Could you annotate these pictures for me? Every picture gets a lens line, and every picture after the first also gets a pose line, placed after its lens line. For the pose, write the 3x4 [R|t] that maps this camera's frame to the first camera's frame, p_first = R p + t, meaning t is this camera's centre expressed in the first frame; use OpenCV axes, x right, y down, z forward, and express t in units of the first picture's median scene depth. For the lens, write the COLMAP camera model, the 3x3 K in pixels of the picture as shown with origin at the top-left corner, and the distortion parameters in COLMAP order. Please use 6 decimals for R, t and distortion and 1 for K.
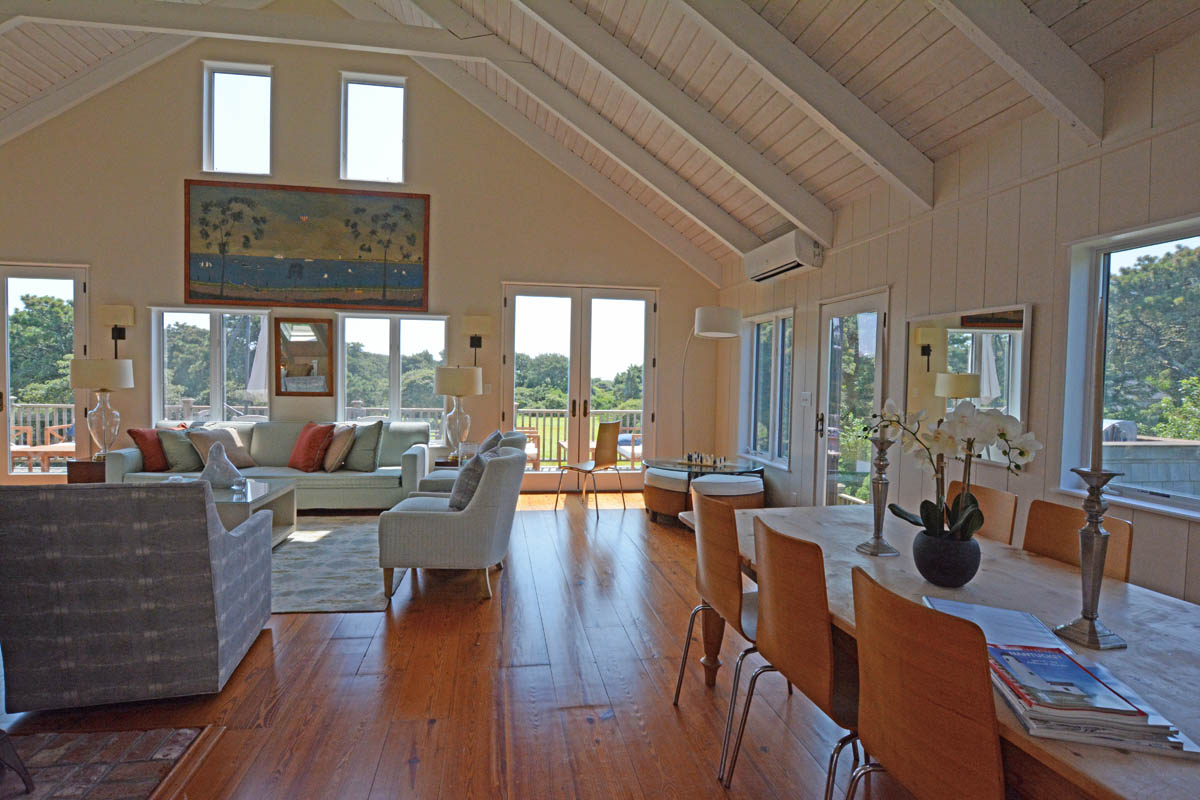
lens RADIAL K [[615.3, 0, 598.9], [0, 615.3, 402.3], [0, 0, 1]] dist [-0.023990, 0.003684]
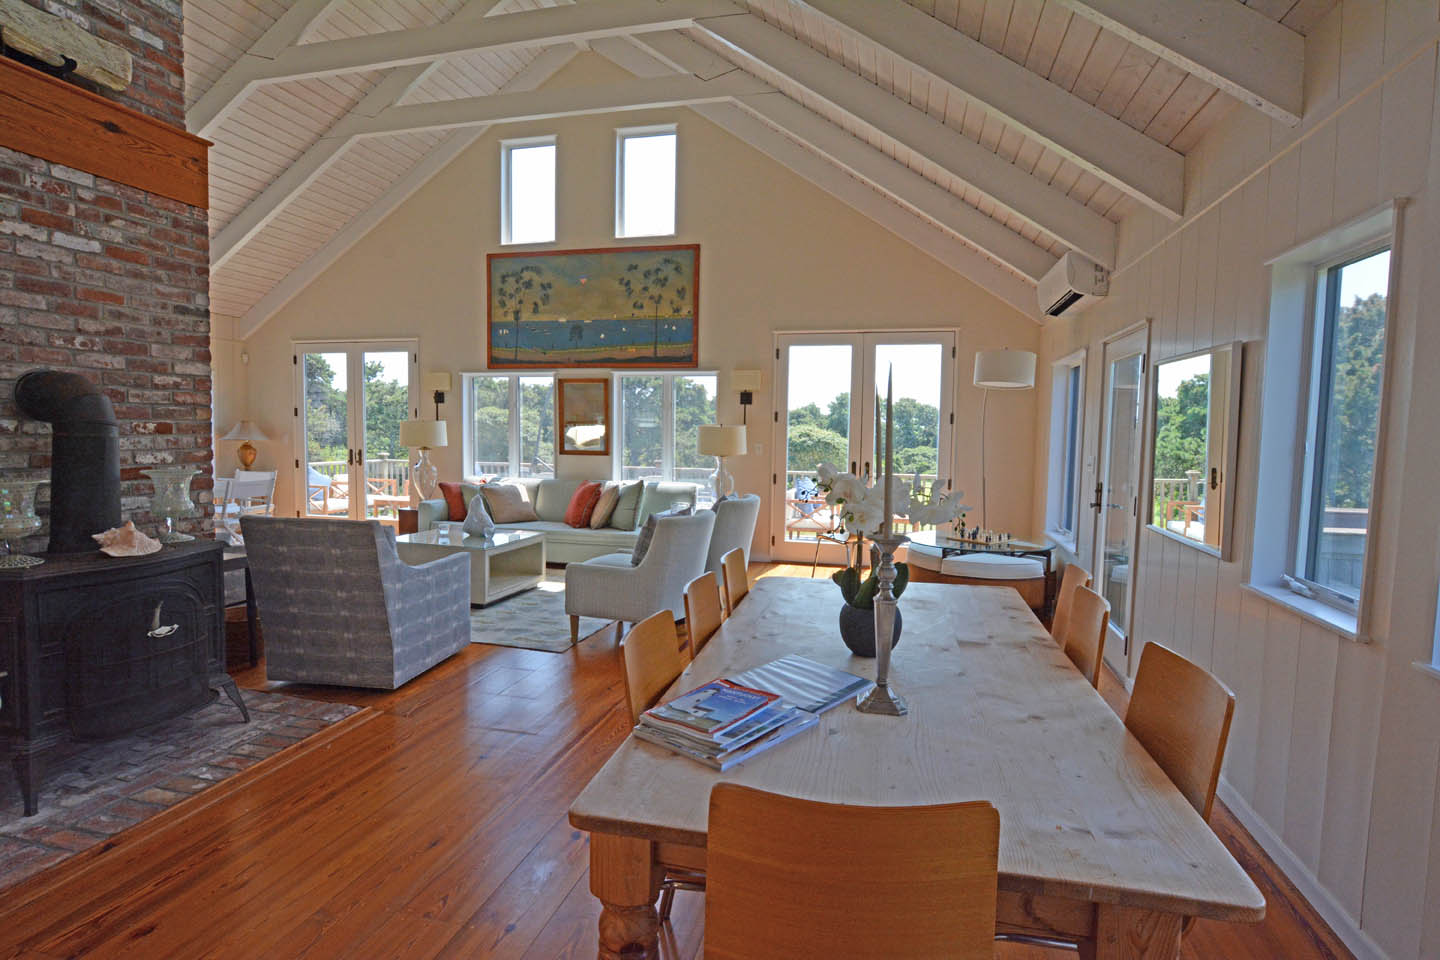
lens RADIAL K [[738.4, 0, 713.7], [0, 738.4, 482.3], [0, 0, 1]] dist [-0.023990, 0.003684]
pose [[0.915368, 0.023731, -0.401919, 0.223200], [-0.013728, 0.999521, 0.027751, -0.001560], [0.402385, -0.019885, 0.915255, -0.046314]]
